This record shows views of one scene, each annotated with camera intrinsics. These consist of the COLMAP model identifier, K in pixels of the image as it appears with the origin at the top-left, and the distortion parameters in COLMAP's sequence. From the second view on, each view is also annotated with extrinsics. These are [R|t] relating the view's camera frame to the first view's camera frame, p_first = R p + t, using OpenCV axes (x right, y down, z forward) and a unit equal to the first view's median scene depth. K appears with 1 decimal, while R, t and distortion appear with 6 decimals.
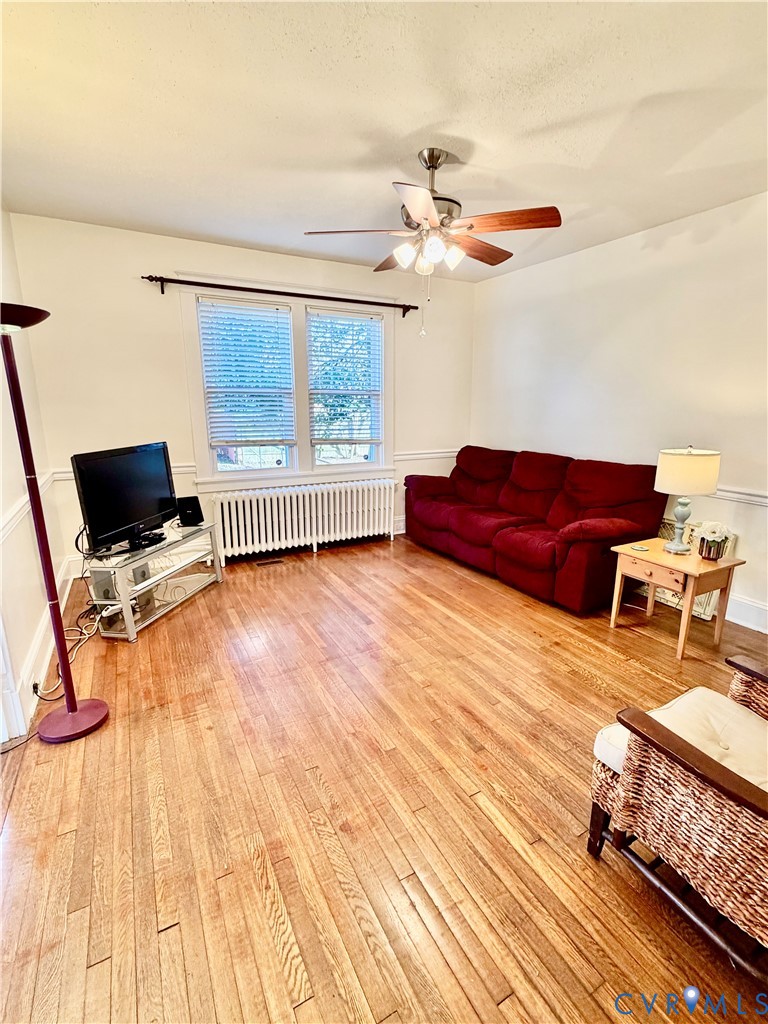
lens RADIAL K [[470.0, 0, 387.0], [0, 470.0, 510.2], [0, 0, 1]] dist [-0.000702, -0.000924]
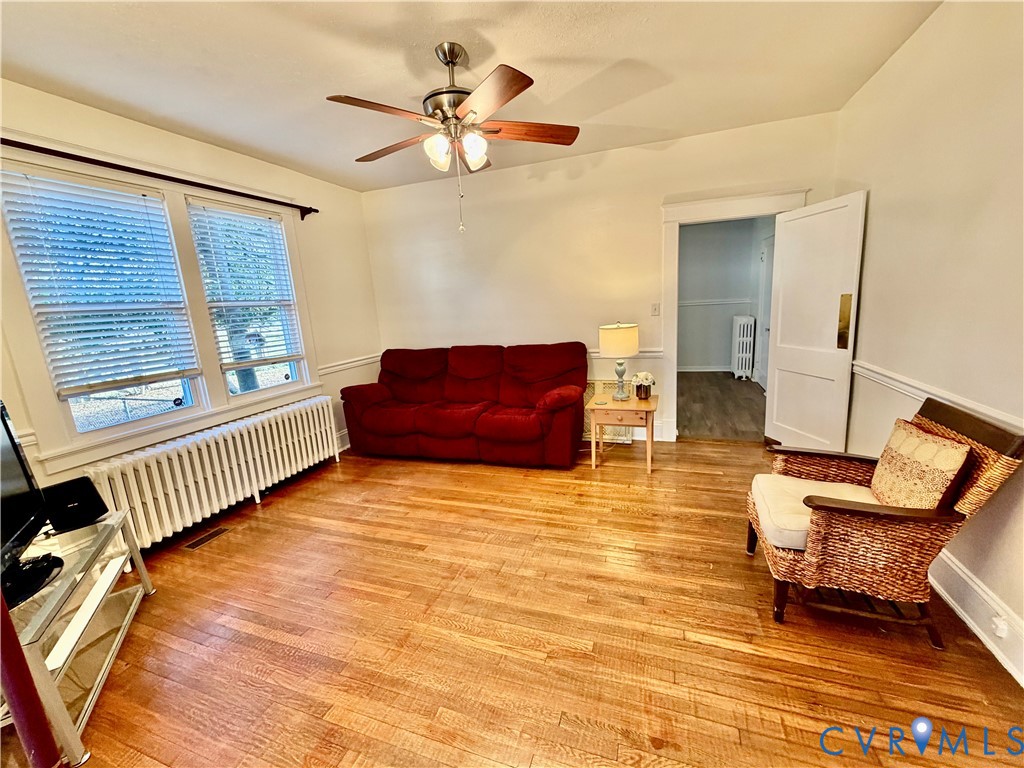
lens RADIAL K [[417.7, 0, 515.8], [0, 417.7, 383.8], [0, 0, 1]] dist [-0.001869, 0.000045]
pose [[0.749734, -0.179642, 0.636889, -0.313393], [0.213271, 0.976688, 0.024427, -0.042080], [-0.626429, 0.117516, 0.770569, 0.208506]]
